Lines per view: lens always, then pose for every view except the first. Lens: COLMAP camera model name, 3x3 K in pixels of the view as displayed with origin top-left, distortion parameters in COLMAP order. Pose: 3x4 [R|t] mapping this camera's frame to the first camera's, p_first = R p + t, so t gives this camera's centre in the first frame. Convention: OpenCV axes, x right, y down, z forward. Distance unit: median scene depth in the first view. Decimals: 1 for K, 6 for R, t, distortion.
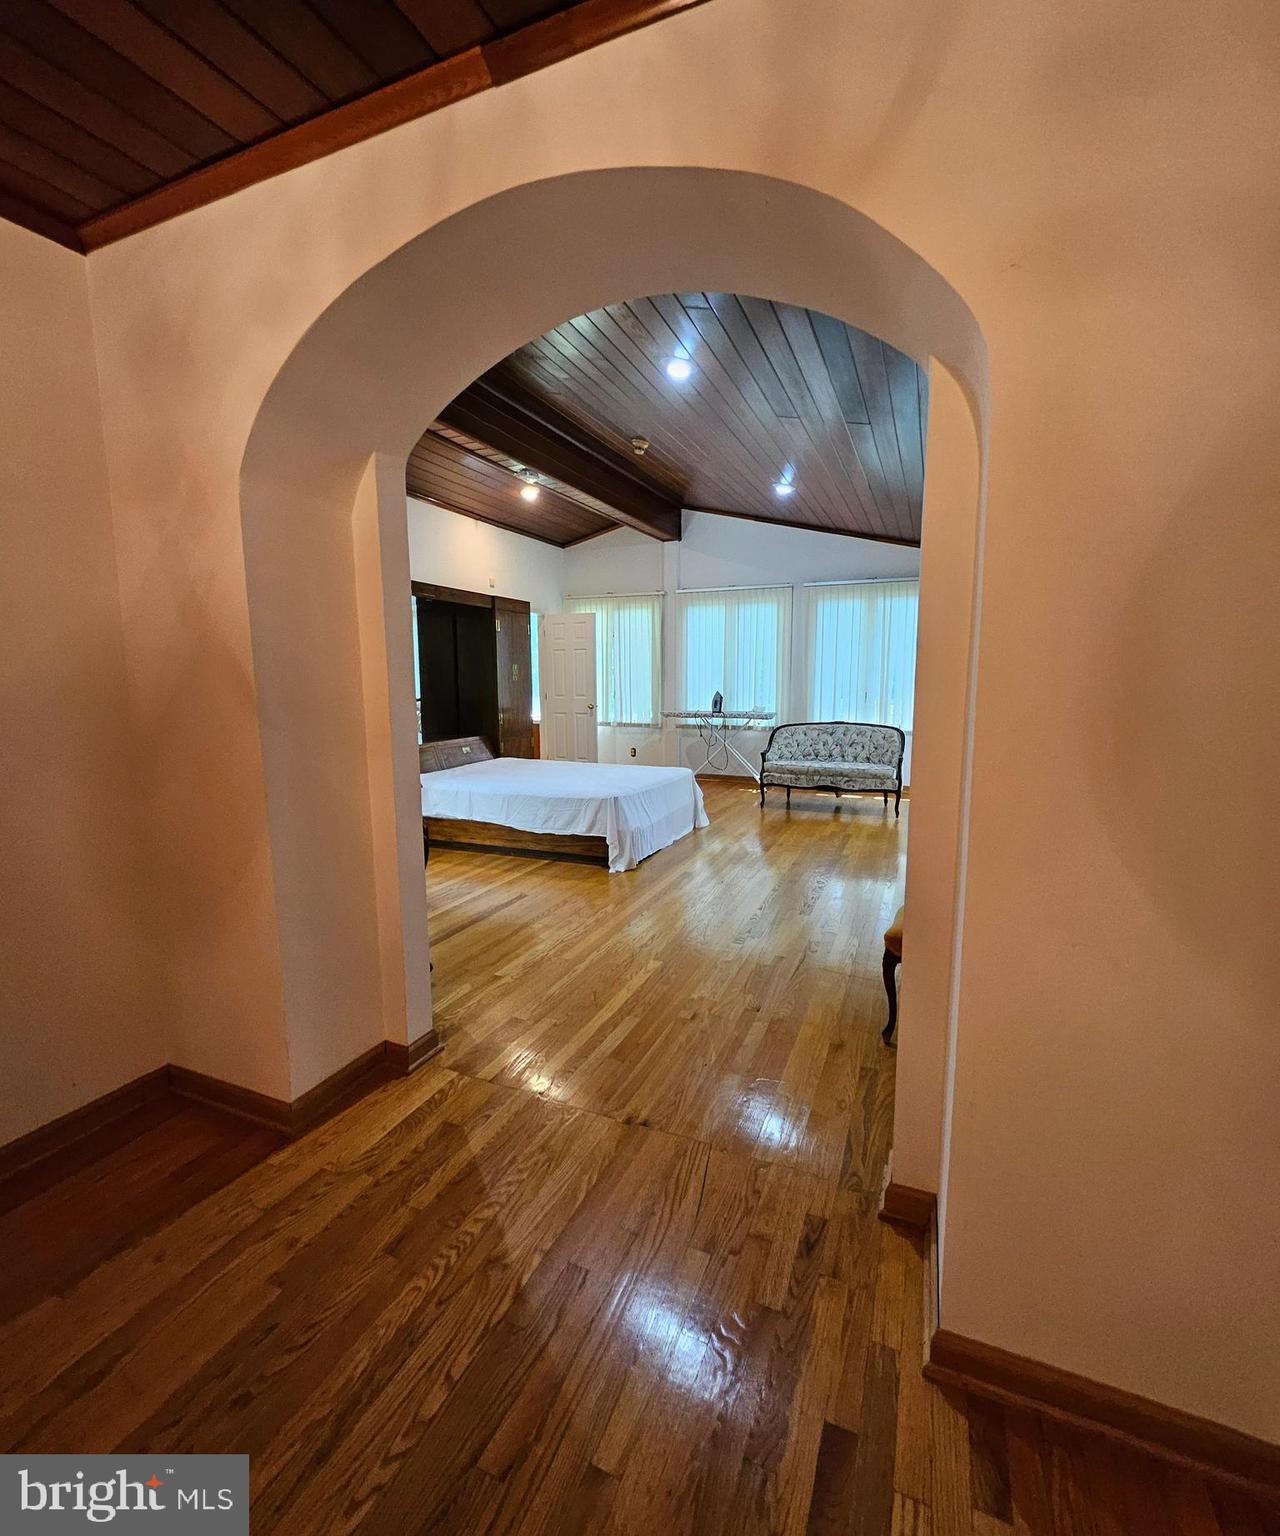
lens RADIAL K [[689.8, 0, 640.0], [0, 689.8, 768.0], [0, 0, 1]] dist [-0.002170, -0.000021]
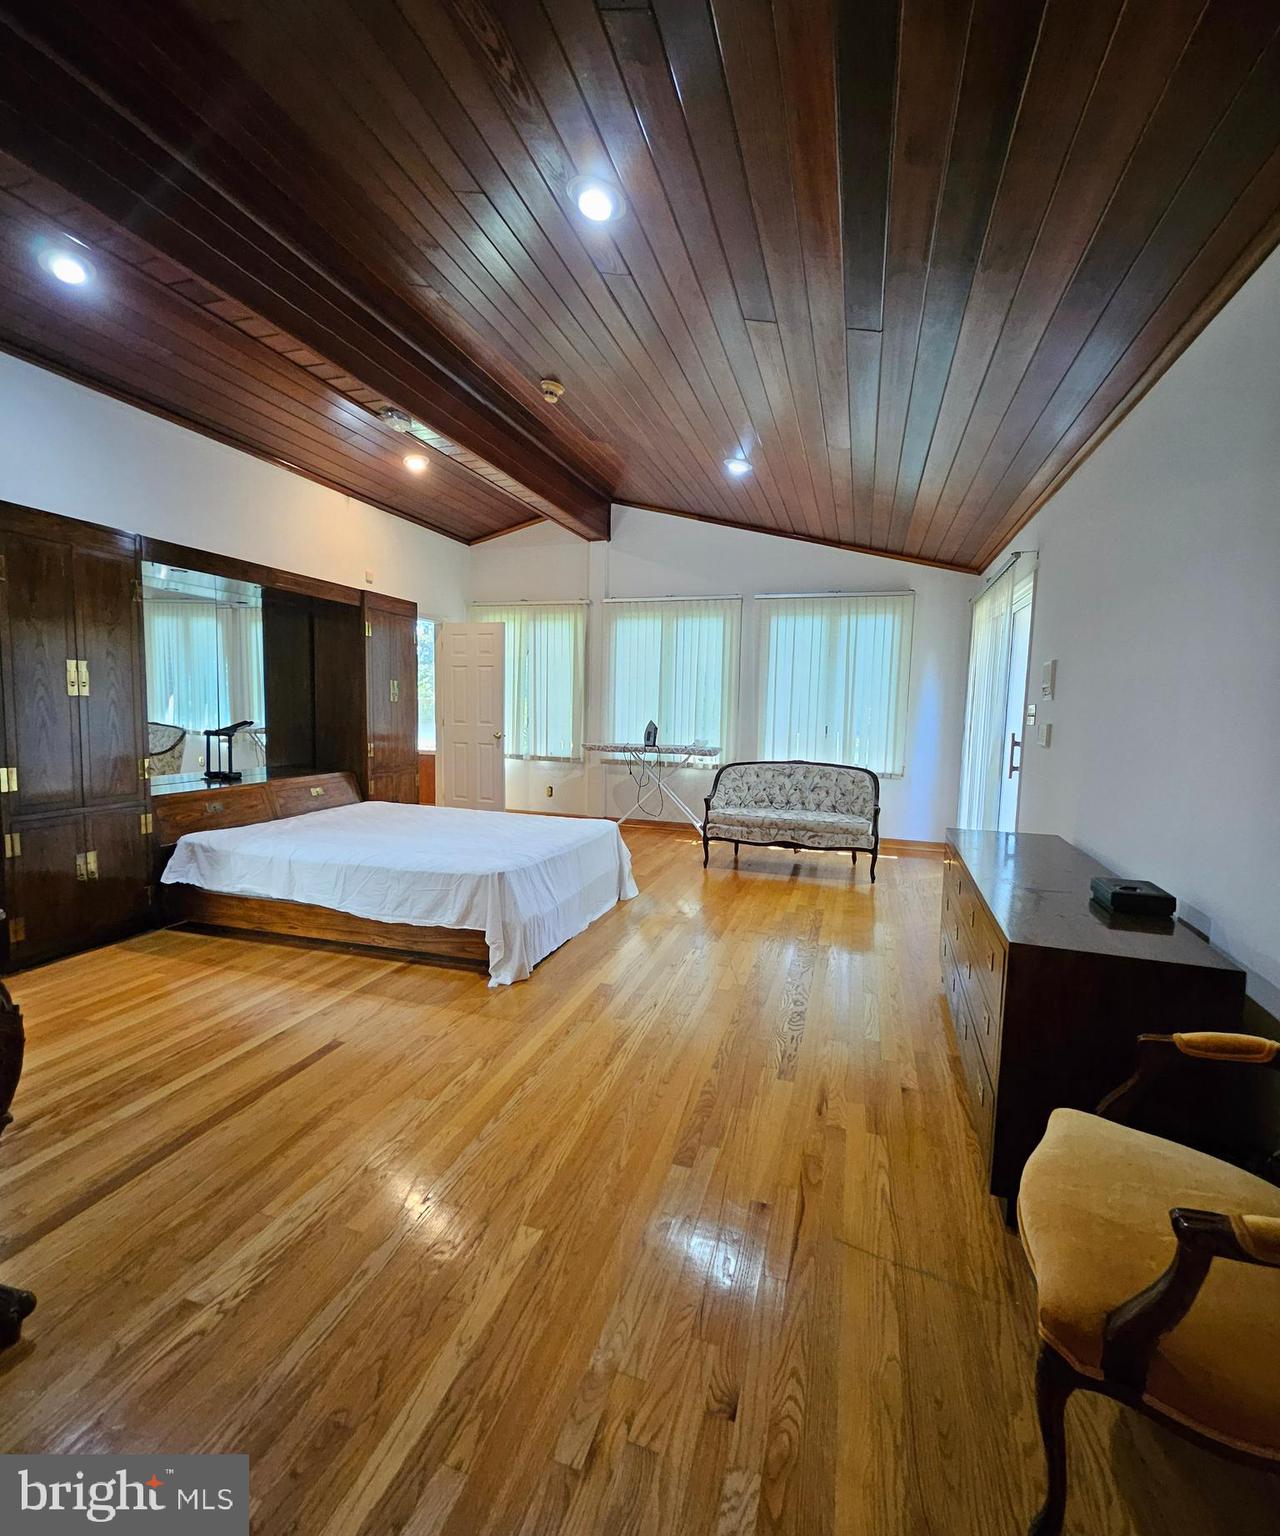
lens RADIAL K [[689.8, 0, 640.0], [0, 689.8, 768.0], [0, 0, 1]] dist [-0.002170, -0.000021]
pose [[0.995157, 0.015970, 0.096995, 0.022731], [-0.012042, 0.999089, -0.040948, -0.023579], [-0.097561, 0.039582, 0.994442, 0.208423]]
